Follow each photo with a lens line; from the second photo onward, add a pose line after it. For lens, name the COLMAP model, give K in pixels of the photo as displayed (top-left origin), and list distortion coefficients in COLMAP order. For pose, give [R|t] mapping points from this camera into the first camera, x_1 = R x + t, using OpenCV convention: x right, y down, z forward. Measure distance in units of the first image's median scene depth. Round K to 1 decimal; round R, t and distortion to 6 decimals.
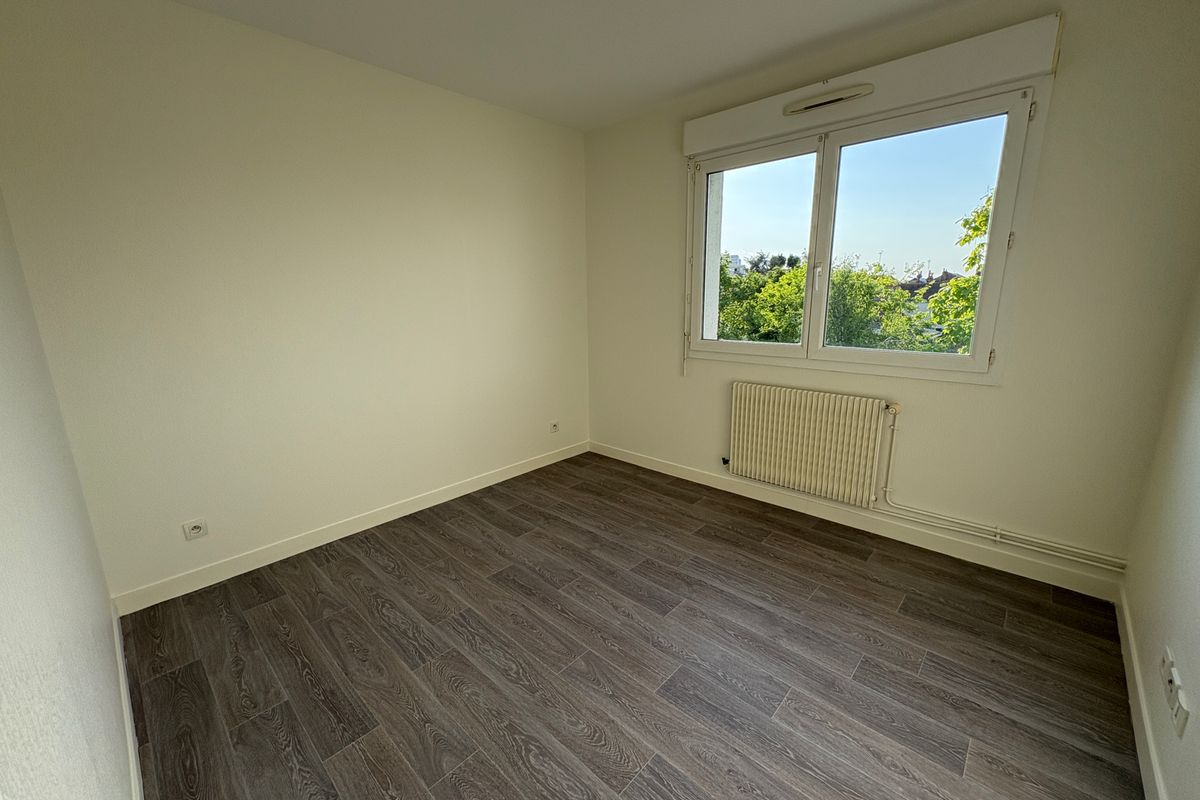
lens RADIAL K [[479.4, 0, 600.0], [0, 479.4, 400.0], [0, 0, 1]] dist [-0.000166, -0.000138]
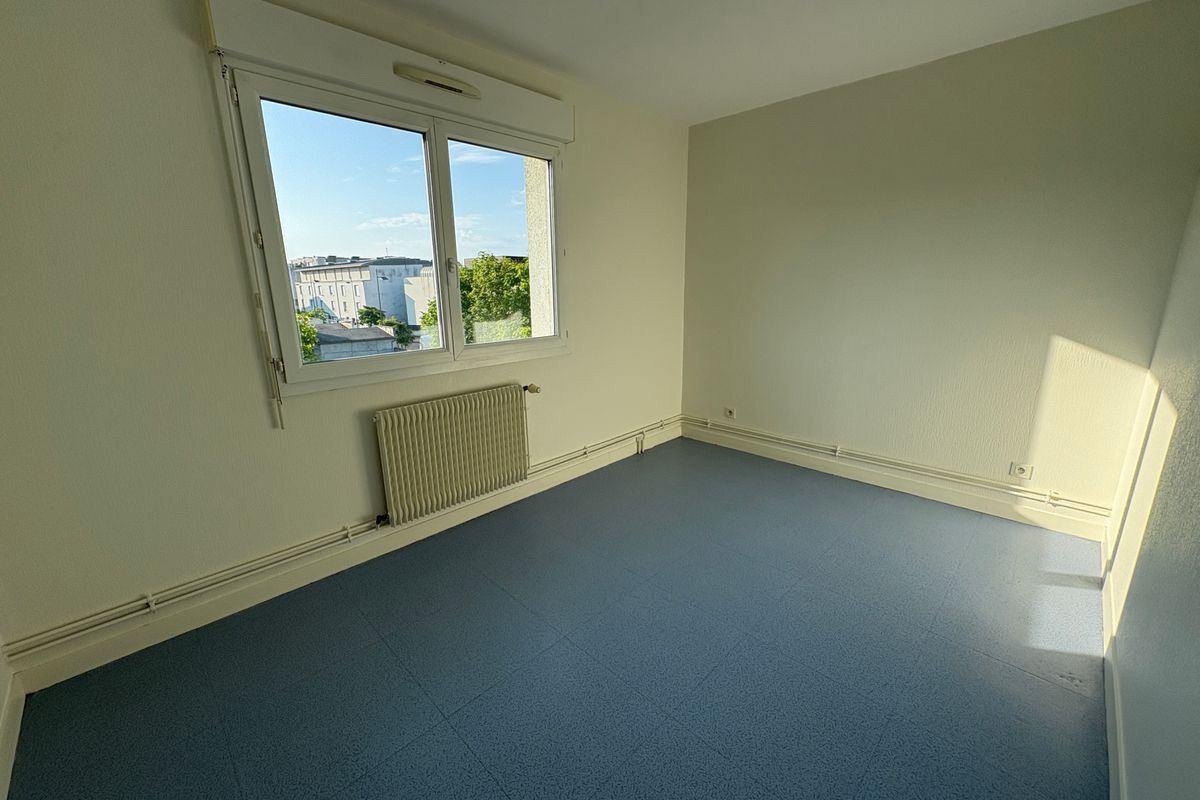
lens RADIAL K [[479.4, 0, 600.0], [0, 479.4, 400.0], [0, 0, 1]] dist [-0.000166, -0.000138]
pose [[0.025911, -0.223987, 0.974248, -0.572858], [0.223243, 0.951259, 0.212764, -0.172510], [-0.974418, 0.211981, 0.074652, 0.773355]]
